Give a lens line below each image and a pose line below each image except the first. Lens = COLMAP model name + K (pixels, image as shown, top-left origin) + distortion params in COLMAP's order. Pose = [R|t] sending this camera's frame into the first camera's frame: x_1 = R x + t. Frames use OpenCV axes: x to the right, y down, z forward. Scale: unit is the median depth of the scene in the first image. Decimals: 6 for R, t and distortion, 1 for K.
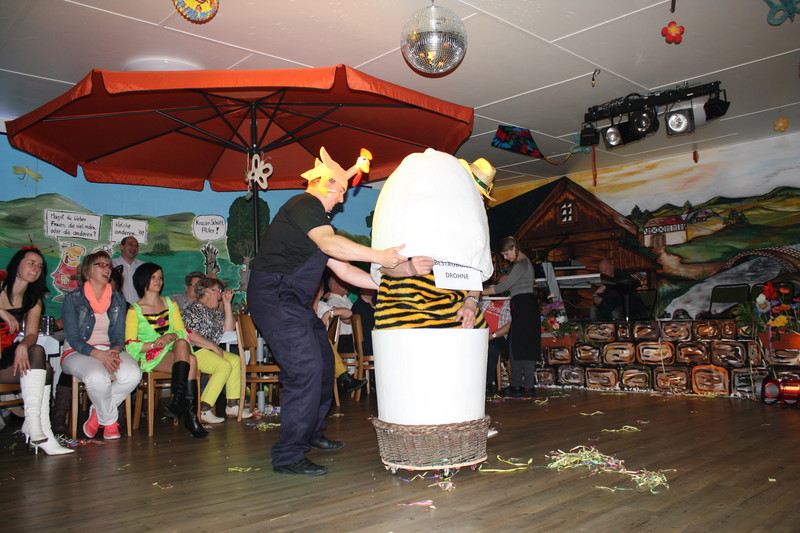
lens RADIAL K [[670.3, 0, 404.2], [0, 670.3, 260.0], [0, 0, 1]] dist [-0.166077, 0.145193]
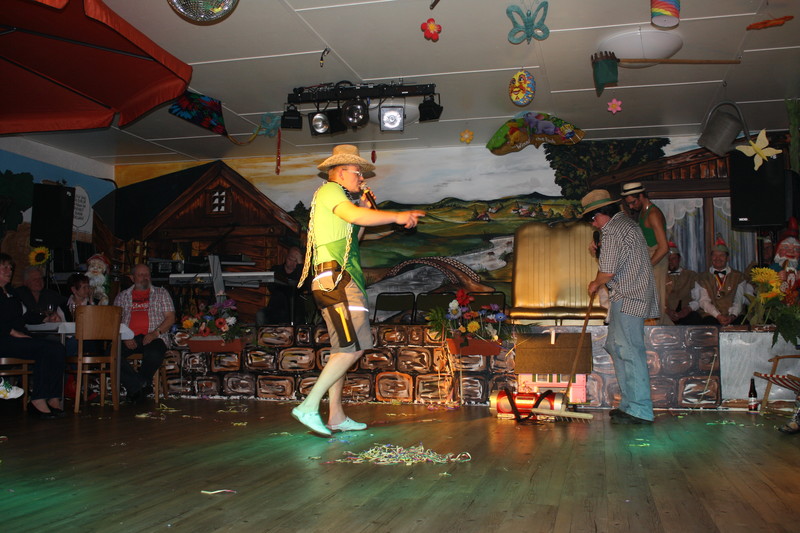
lens RADIAL K [[785.9, 0, 404.8], [0, 785.9, 261.0], [0, 0, 1]] dist [-0.140680, 0.150897]
pose [[0.837966, 0.068842, 0.541362, -0.149661], [-0.067070, 0.997483, -0.023029, 0.020802], [-0.541585, -0.017011, 0.840474, 0.007138]]
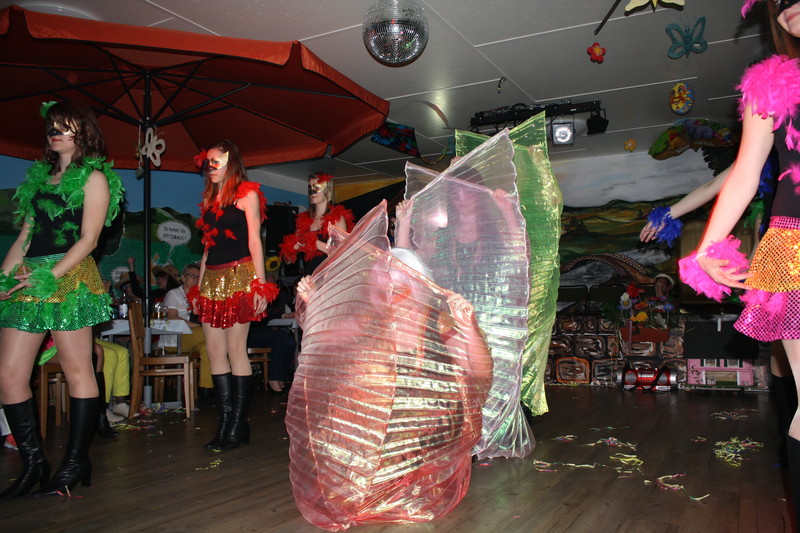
lens RADIAL K [[670.3, 0, 404.2], [0, 670.3, 260.0], [0, 0, 1]] dist [-0.166077, 0.145193]
pose [[0.947533, 0.037070, 0.317501, -0.148511], [-0.037312, 0.999290, -0.005322, 0.013192], [-0.317473, -0.006803, 0.948243, 0.025655]]
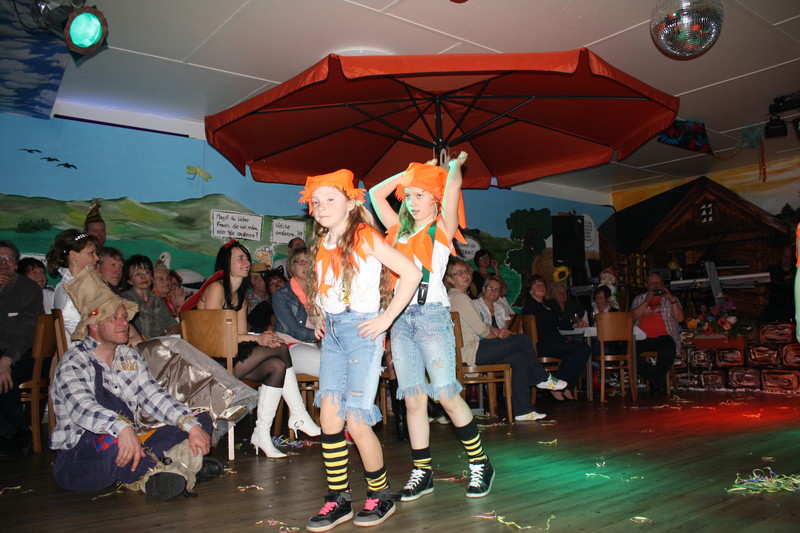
lens RADIAL K [[670.3, 0, 404.2], [0, 670.3, 260.0], [0, 0, 1]] dist [-0.166077, 0.145193]
pose [[0.996226, -0.007755, -0.086453, -0.172157], [0.006163, 0.999807, -0.018666, 0.018730], [0.086581, 0.018063, 0.996081, 0.019105]]
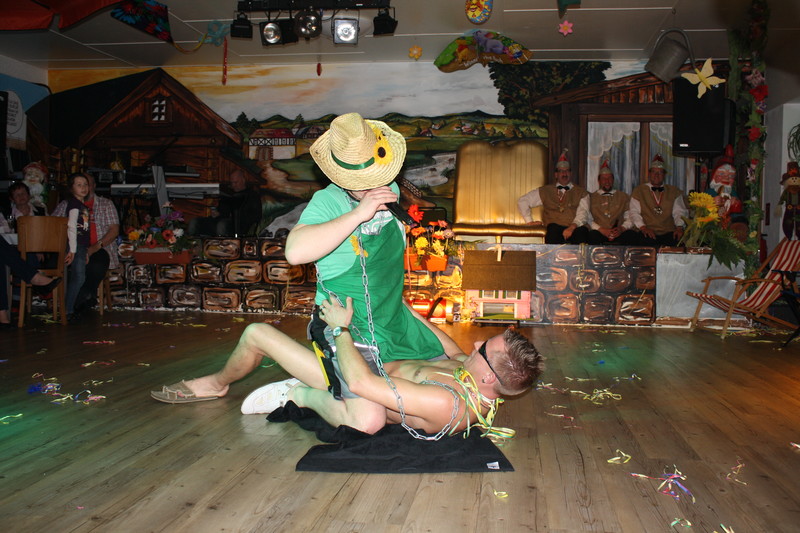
lens RADIAL K [[758.4, 0, 405.2], [0, 758.4, 256.7], [0, 0, 1]] dist [-0.145029, 0.149947]
pose [[0.778684, 0.020278, 0.627088, -0.161267], [-0.089460, 0.992854, 0.078982, 0.017905], [-0.621005, -0.117601, 0.774934, 0.049155]]
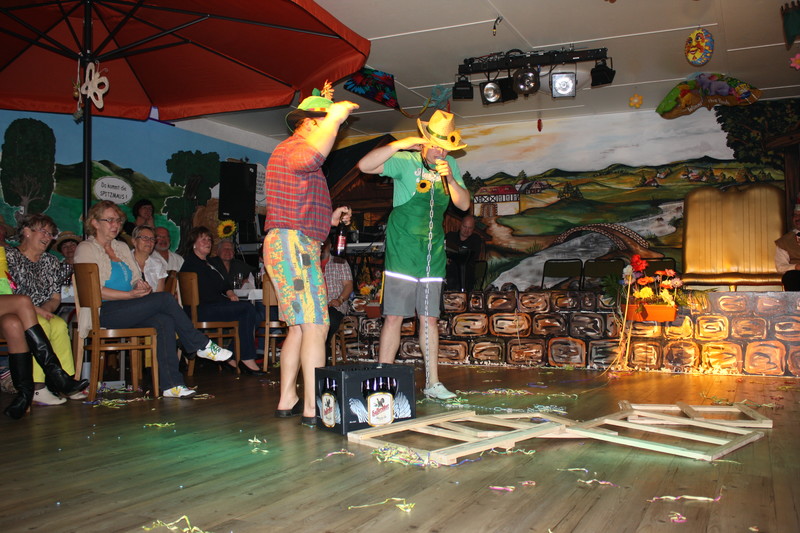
lens RADIAL K [[756.9, 0, 402.2], [0, 756.9, 259.6], [0, 0, 1]] dist [-0.144783, 0.144899]
pose [[0.930637, 0.042077, 0.363518, -0.164010], [-0.055421, 0.998115, 0.026354, 0.026418], [-0.361724, -0.044672, 0.931215, 0.034826]]
